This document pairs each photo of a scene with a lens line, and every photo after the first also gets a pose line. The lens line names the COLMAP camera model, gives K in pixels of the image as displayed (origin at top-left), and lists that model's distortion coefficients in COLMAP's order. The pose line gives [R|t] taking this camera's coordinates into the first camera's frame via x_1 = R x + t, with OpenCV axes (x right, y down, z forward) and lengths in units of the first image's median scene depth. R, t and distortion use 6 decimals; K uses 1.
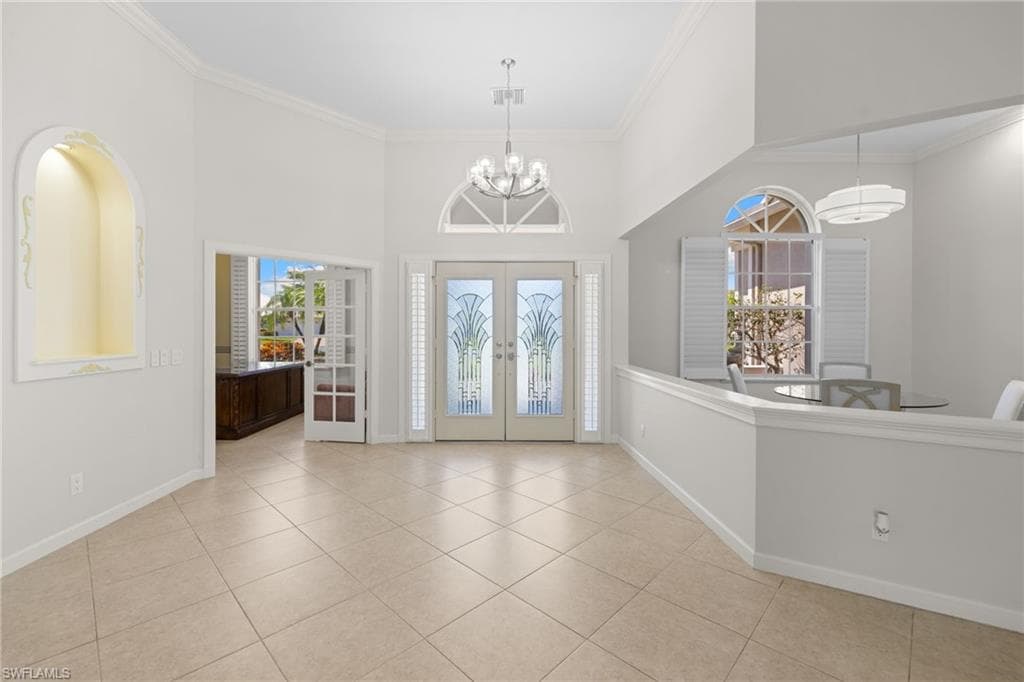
lens RADIAL K [[437.7, 0, 494.4], [0, 437.7, 322.9], [0, 0, 1]] dist [-0.000062, 0.000228]
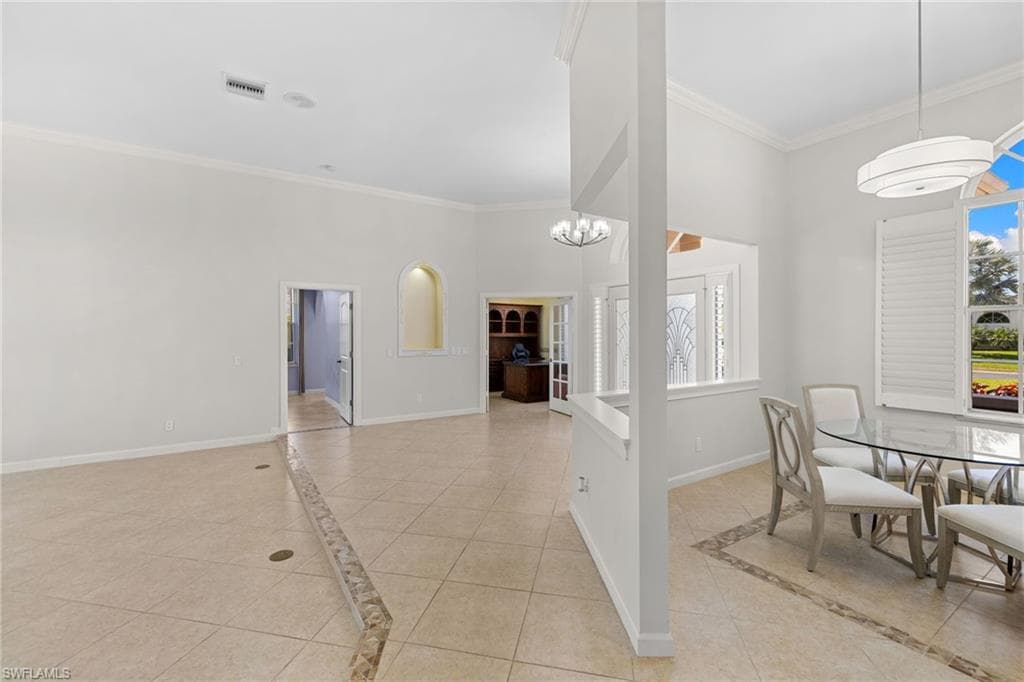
lens RADIAL K [[437.7, 0, 502.0], [0, 437.7, 333.0], [0, 0, 1]] dist [-0.000062, 0.000228]
pose [[0.527690, -0.003385, -0.849430, 0.812170], [0.008788, 0.999960, 0.001475, -0.007574], [0.849392, -0.008244, 0.527699, 0.032981]]
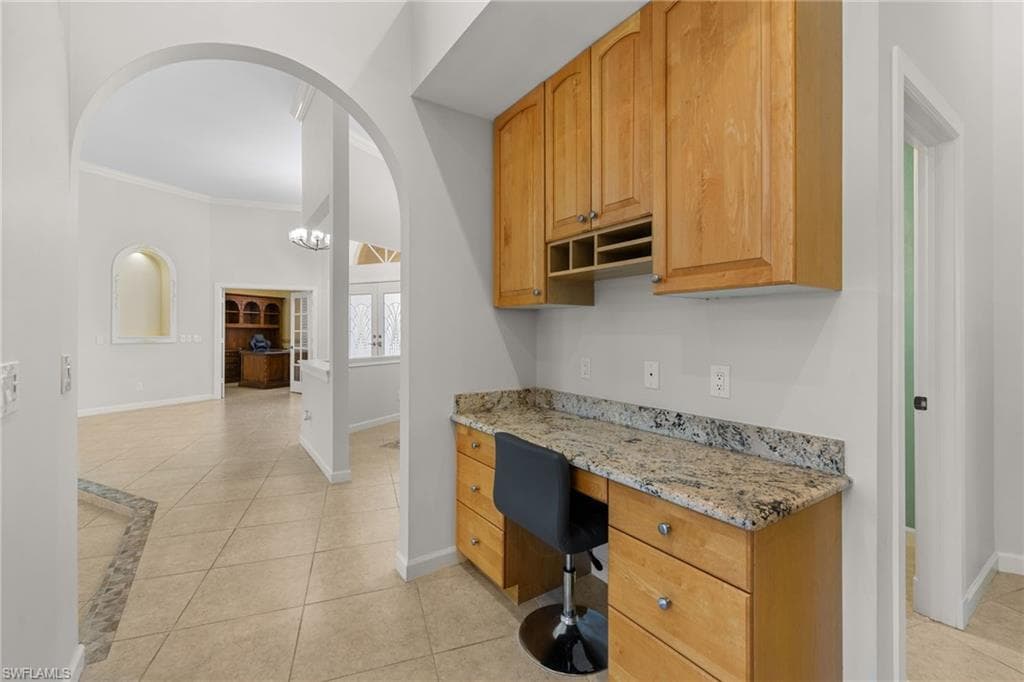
lens RADIAL K [[437.7, 0, 509.1], [0, 437.7, 331.0], [0, 0, 1]] dist [-0.000062, 0.000228]
pose [[0.897671, -0.000744, -0.440666, 1.105693], [0.002290, 0.999993, 0.002976, 0.025608], [0.440661, -0.003681, 0.897666, -0.166134]]
